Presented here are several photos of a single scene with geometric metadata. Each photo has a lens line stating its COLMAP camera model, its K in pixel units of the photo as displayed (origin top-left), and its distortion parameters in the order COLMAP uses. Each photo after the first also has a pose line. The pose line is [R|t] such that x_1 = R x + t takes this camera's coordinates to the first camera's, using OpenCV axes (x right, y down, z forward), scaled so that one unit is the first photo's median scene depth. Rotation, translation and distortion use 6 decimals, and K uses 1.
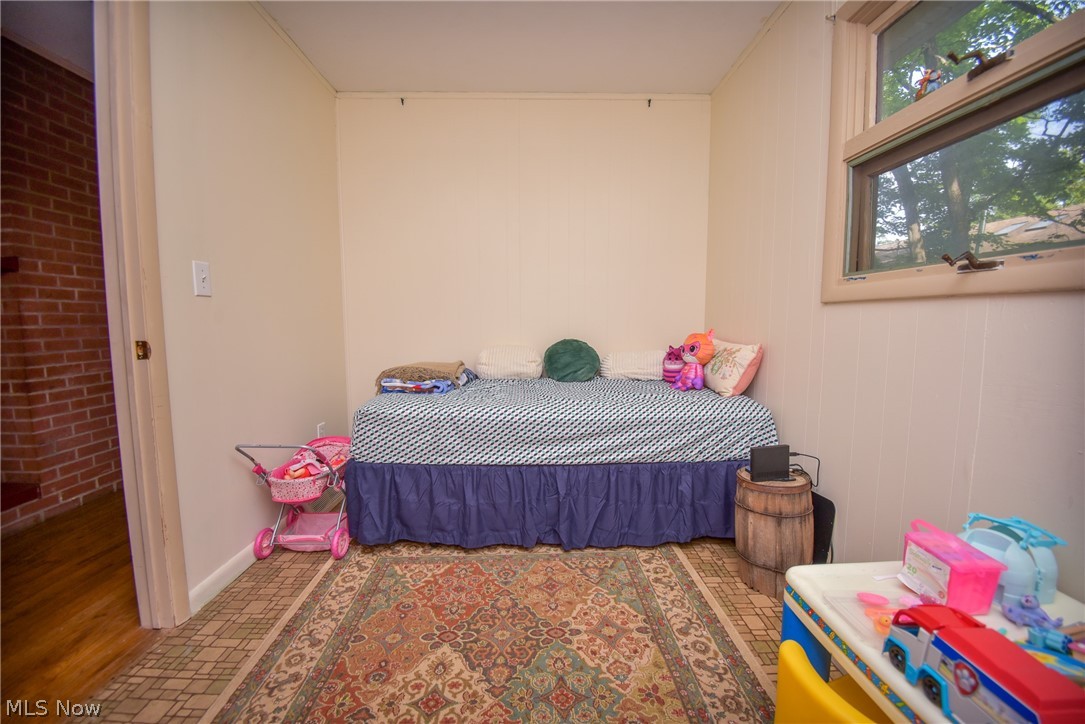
lens RADIAL K [[439.4, 0, 538.7], [0, 439.4, 364.0], [0, 0, 1]] dist [0.001390, -0.016236]
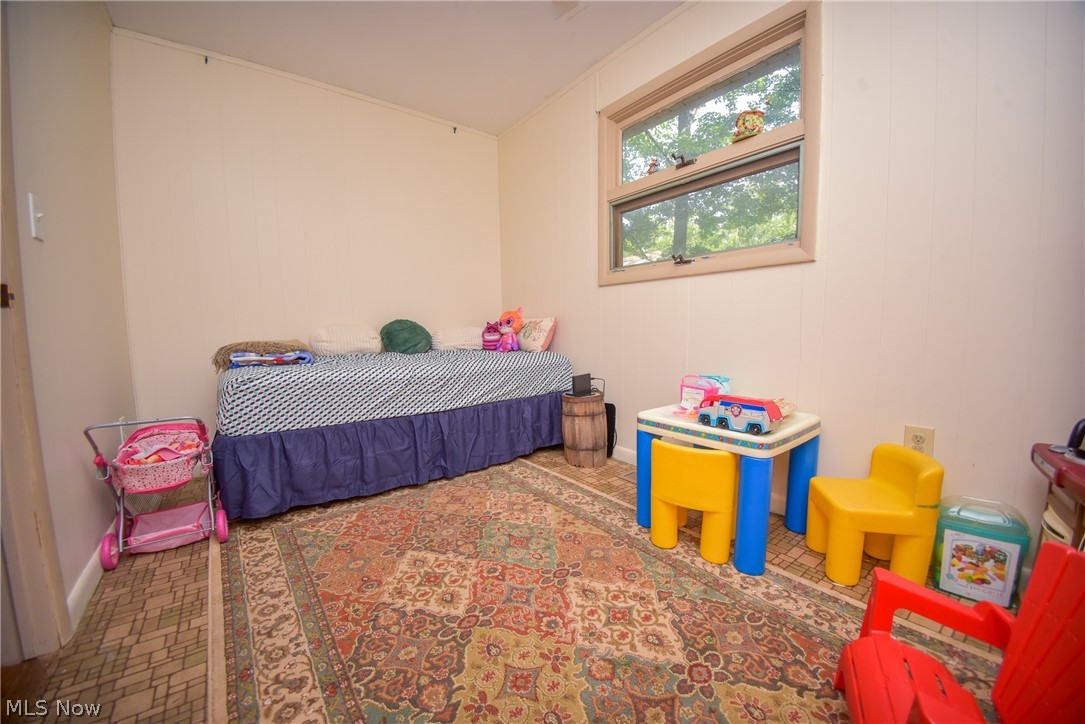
lens RADIAL K [[400.5, 0, 542.5], [0, 400.5, 362.0], [0, 0, 1]] dist [-0.000329, -0.011447]
pose [[0.806868, -0.061086, 0.587565, -0.373791], [0.066826, 0.997693, 0.011958, 0.099840], [-0.586940, 0.029616, 0.809088, -0.075502]]
